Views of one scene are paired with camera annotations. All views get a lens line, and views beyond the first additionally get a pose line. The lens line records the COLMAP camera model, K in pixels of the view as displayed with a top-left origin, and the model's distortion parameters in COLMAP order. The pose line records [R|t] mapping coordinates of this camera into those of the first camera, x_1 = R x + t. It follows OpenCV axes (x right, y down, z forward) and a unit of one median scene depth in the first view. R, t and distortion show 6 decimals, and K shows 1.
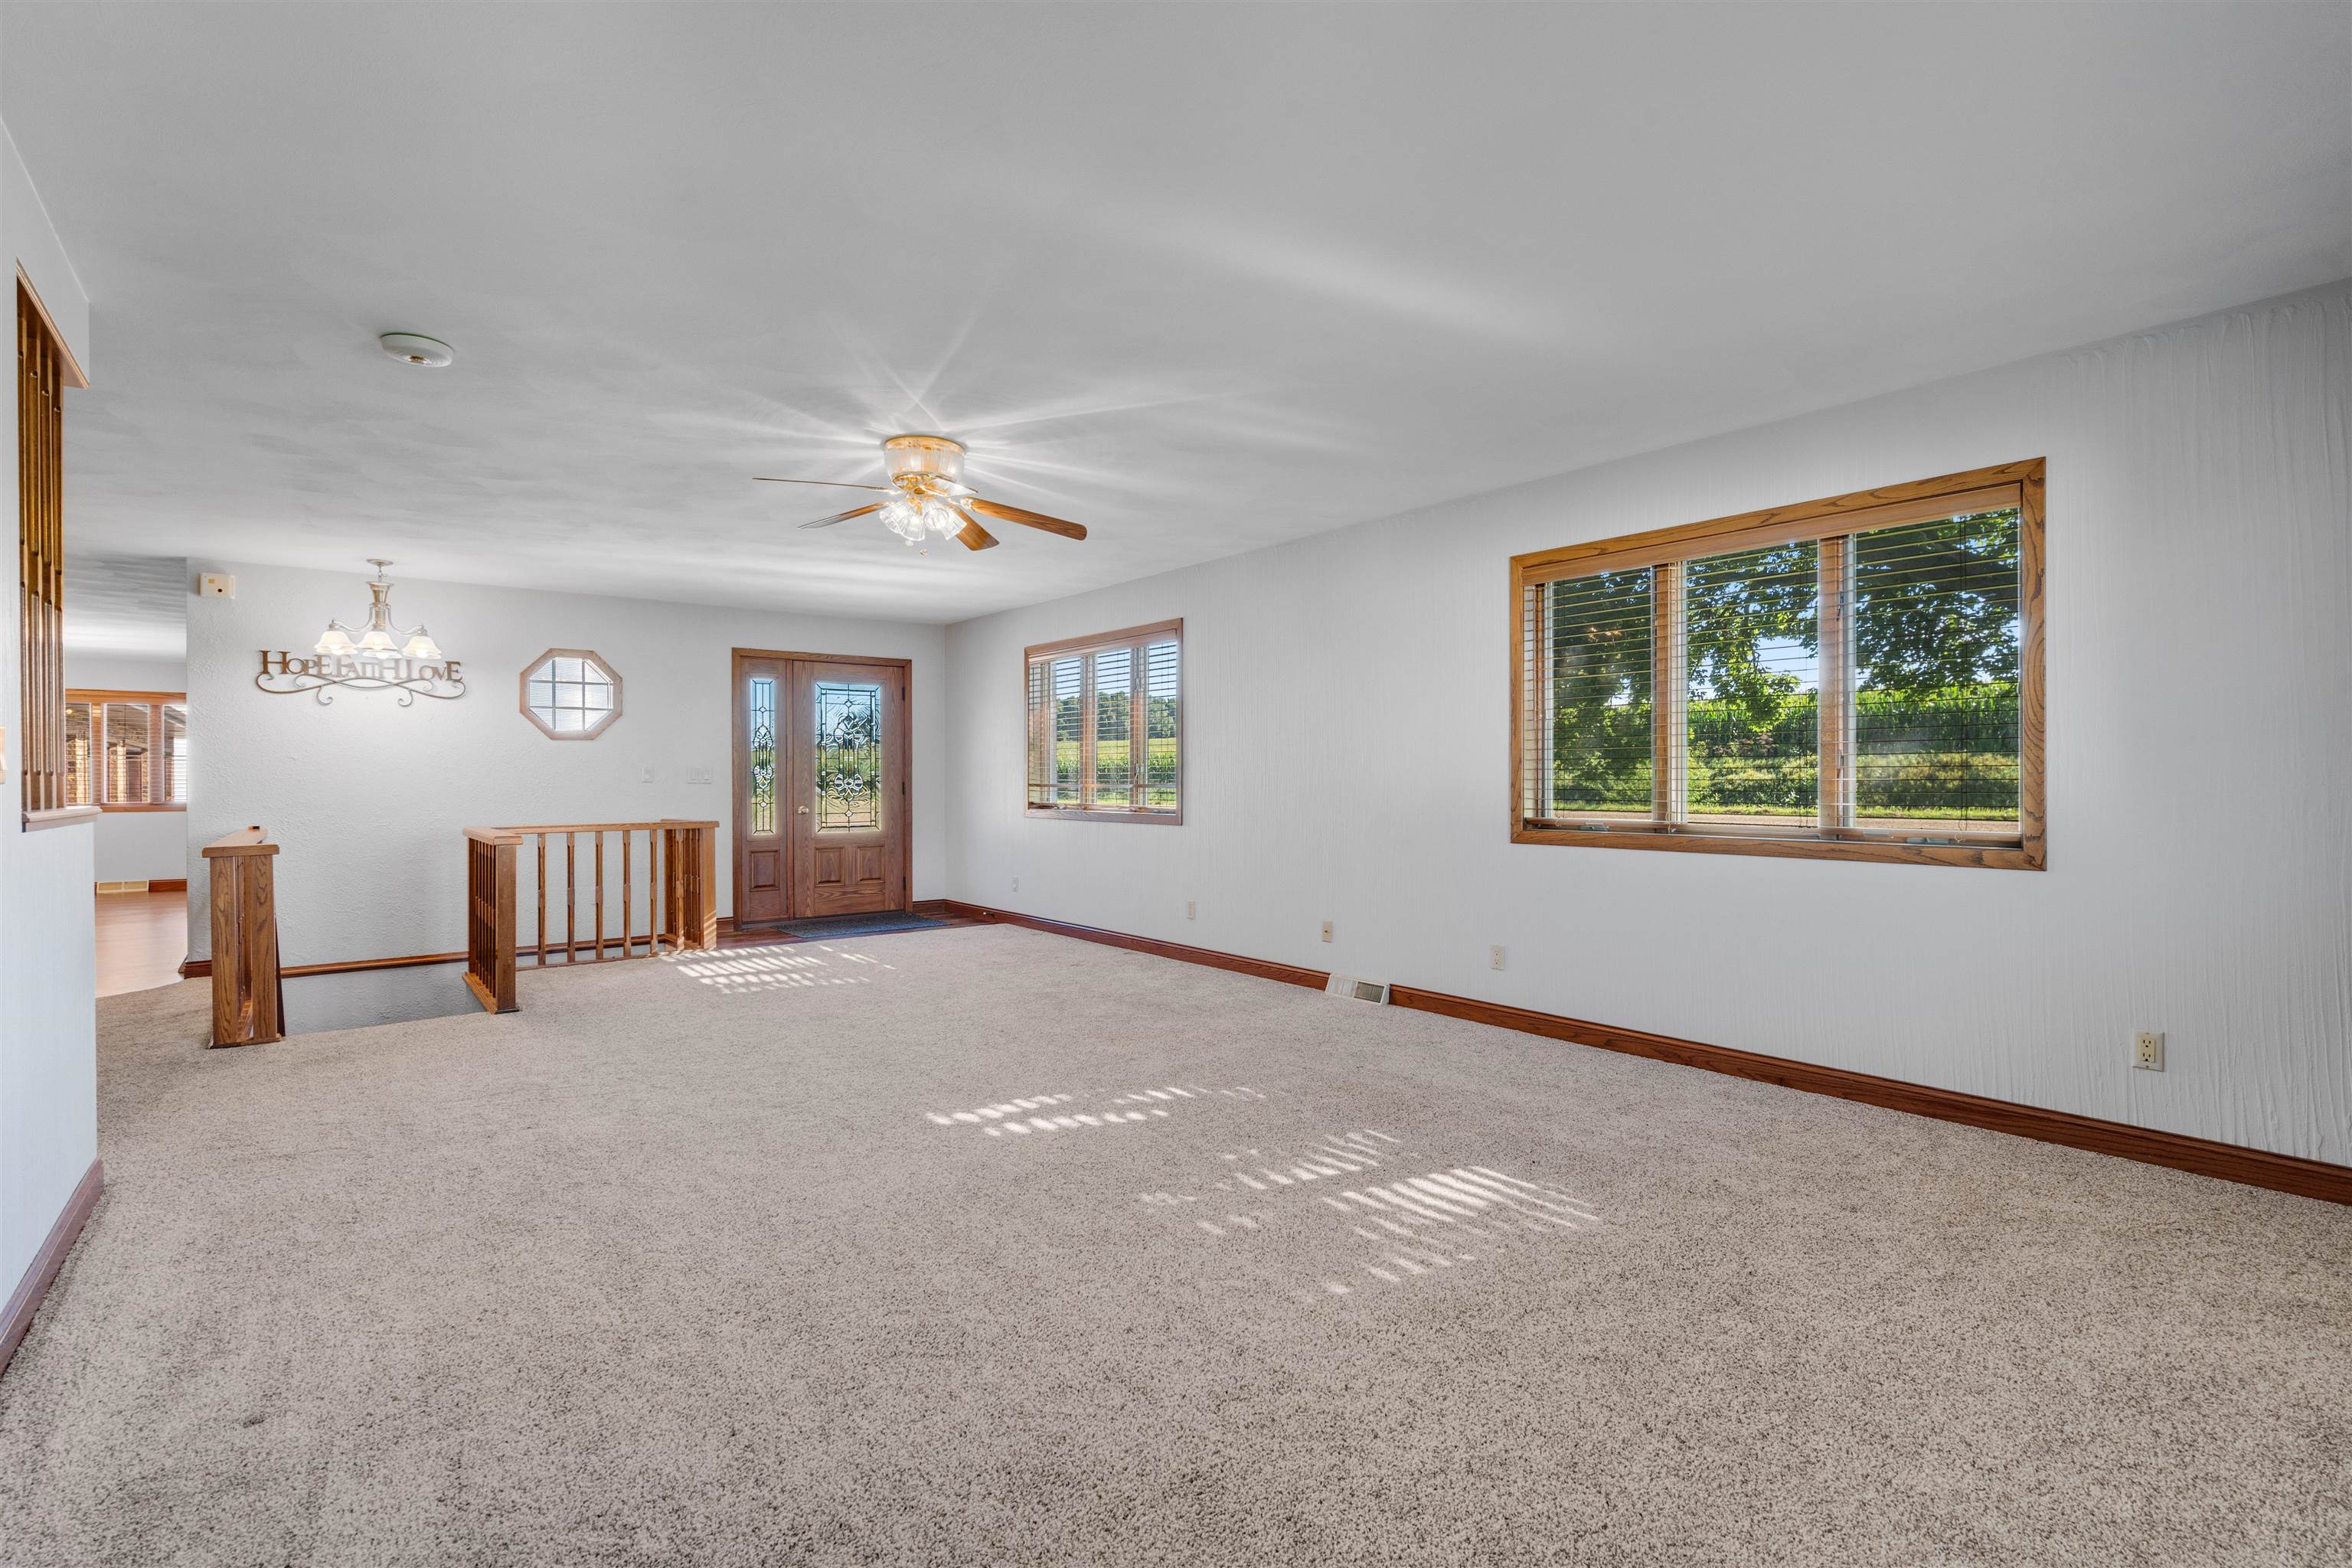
lens RADIAL K [[1062.9, 0, 1181.5], [0, 1062.9, 785.6], [0, 0, 1]] dist [-0.001867, 0.000507]
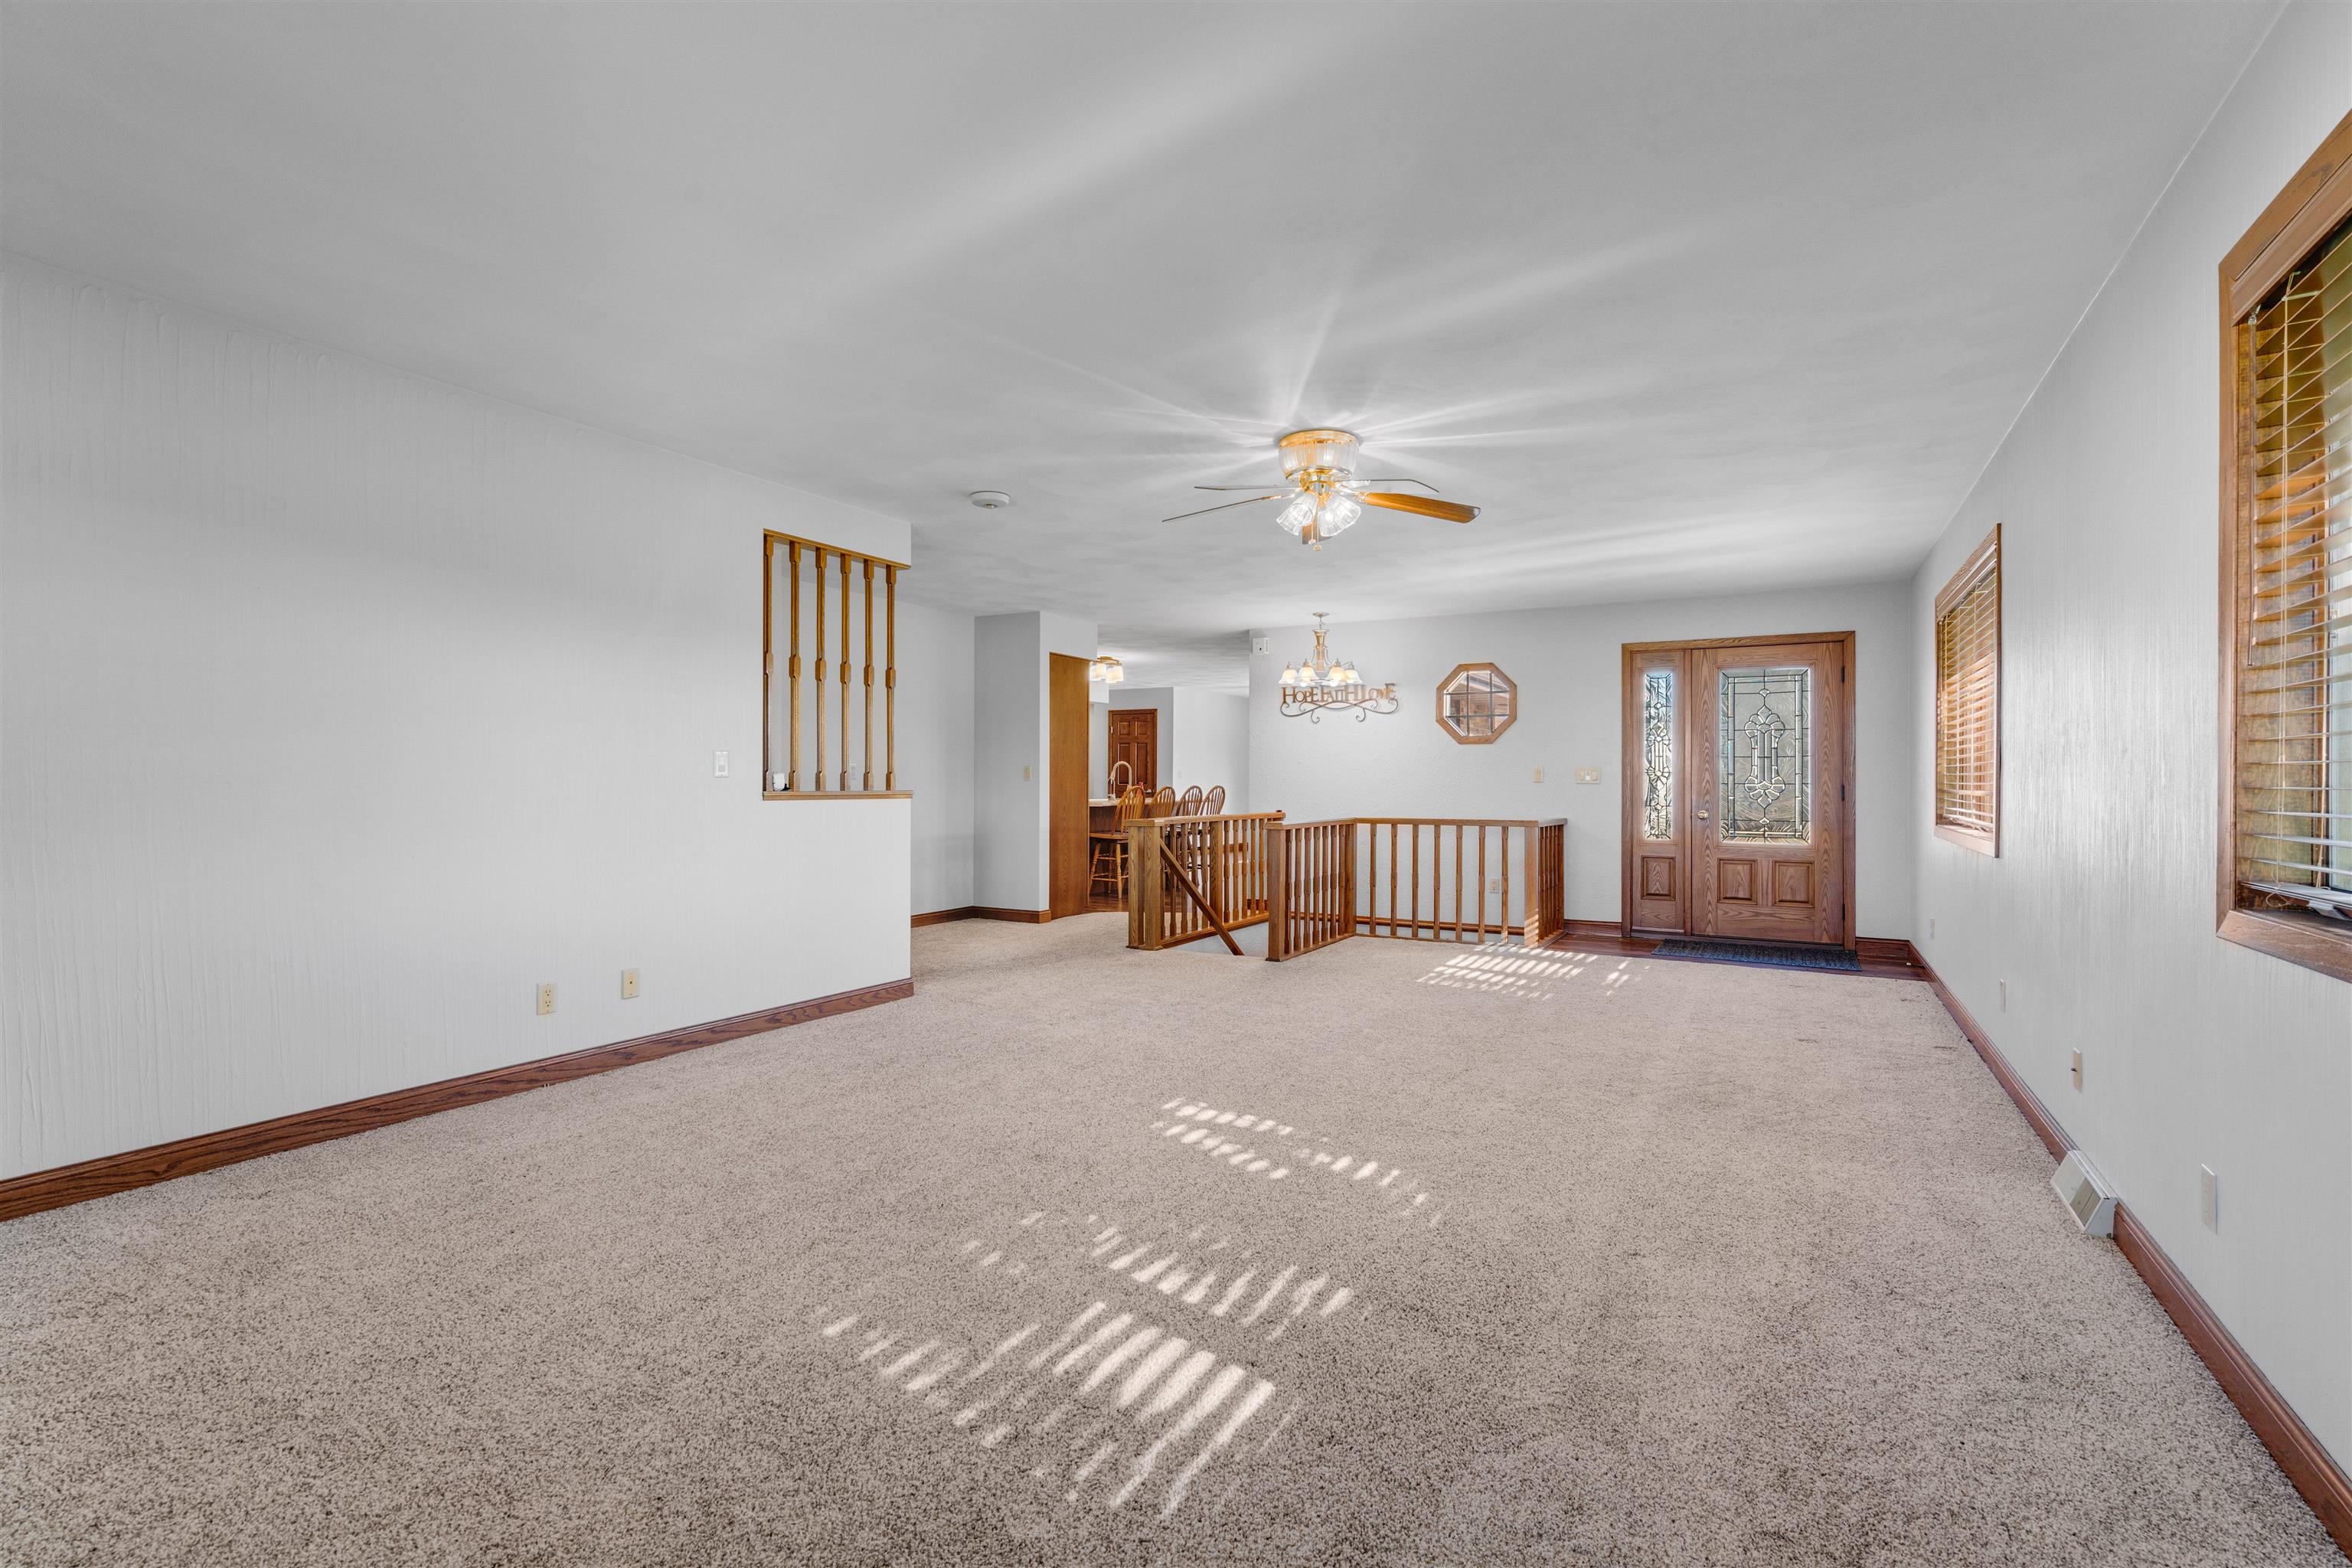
lens RADIAL K [[1062.9, 0, 1188.1], [0, 1062.9, 771.6], [0, 0, 1]] dist [-0.001867, 0.000507]
pose [[0.374730, -0.001687, -0.927132, 0.580546], [-0.012926, 0.999892, -0.007044, -0.003220], [0.927044, 0.014624, 0.374668, 0.484780]]
